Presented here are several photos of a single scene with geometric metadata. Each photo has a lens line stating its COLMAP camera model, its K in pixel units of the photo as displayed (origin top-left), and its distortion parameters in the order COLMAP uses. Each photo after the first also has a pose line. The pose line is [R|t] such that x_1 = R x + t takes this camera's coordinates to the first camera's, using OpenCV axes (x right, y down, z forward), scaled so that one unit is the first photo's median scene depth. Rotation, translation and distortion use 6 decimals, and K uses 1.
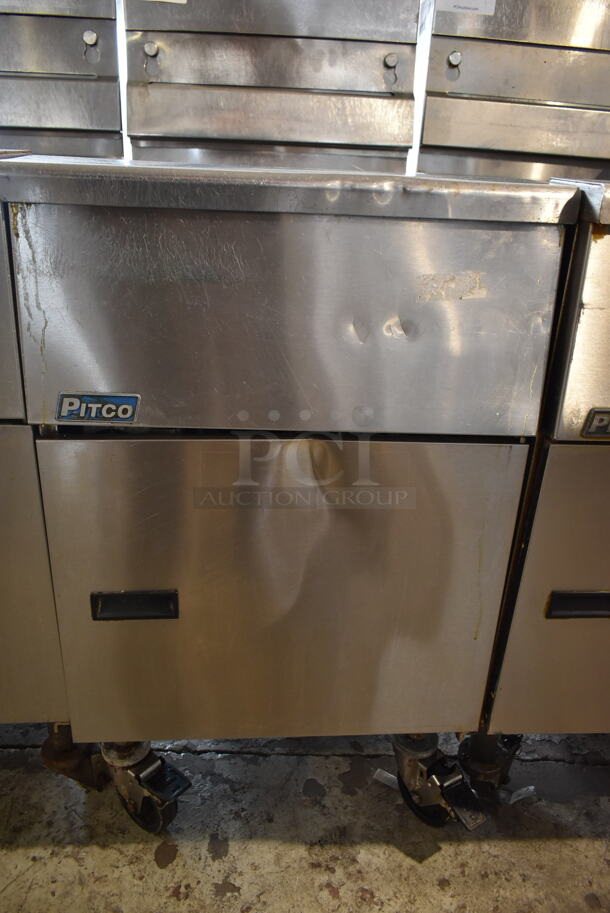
lens RADIAL K [[714.4, 0, 307.5], [0, 714.4, 456.0], [0, 0, 1]] dist [-0.020726, 0.002742]
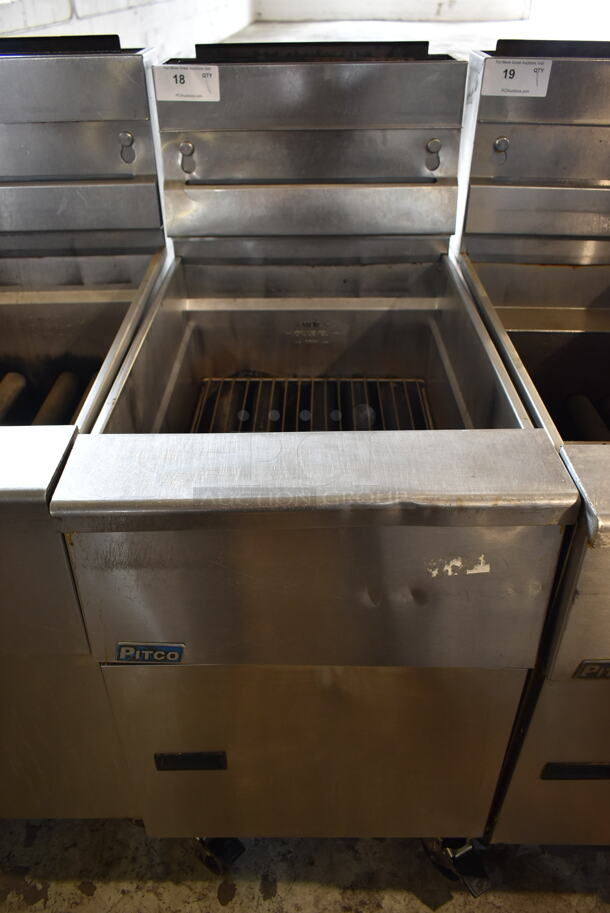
lens RADIAL K [[714.4, 0, 305.3], [0, 714.4, 457.8], [0, 0, 1]] dist [-0.020726, 0.002742]
pose [[0.995489, 0.006748, -0.094636, 0.049253], [0.012533, 0.979372, 0.201676, -0.426869], [0.094044, -0.201952, 0.974870, -0.041537]]
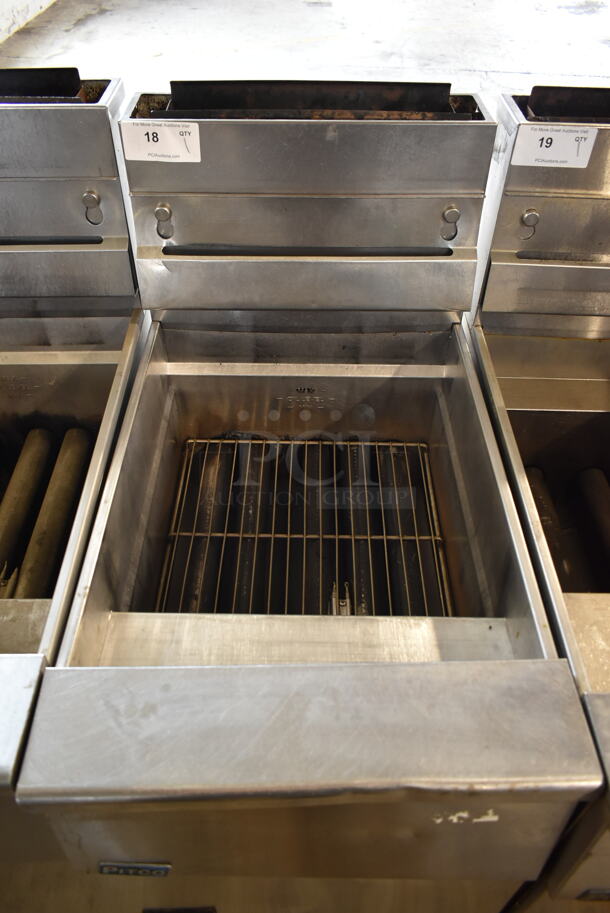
lens RADIAL K [[714.4, 0, 302.2], [0, 714.4, 456.0], [0, 0, 1]] dist [-0.020726, 0.002742]
pose [[0.996378, 0.030512, -0.079376, 0.025585], [0.000030, 0.933288, 0.359130, -0.740683], [0.085038, -0.357831, 0.929906, 0.151759]]
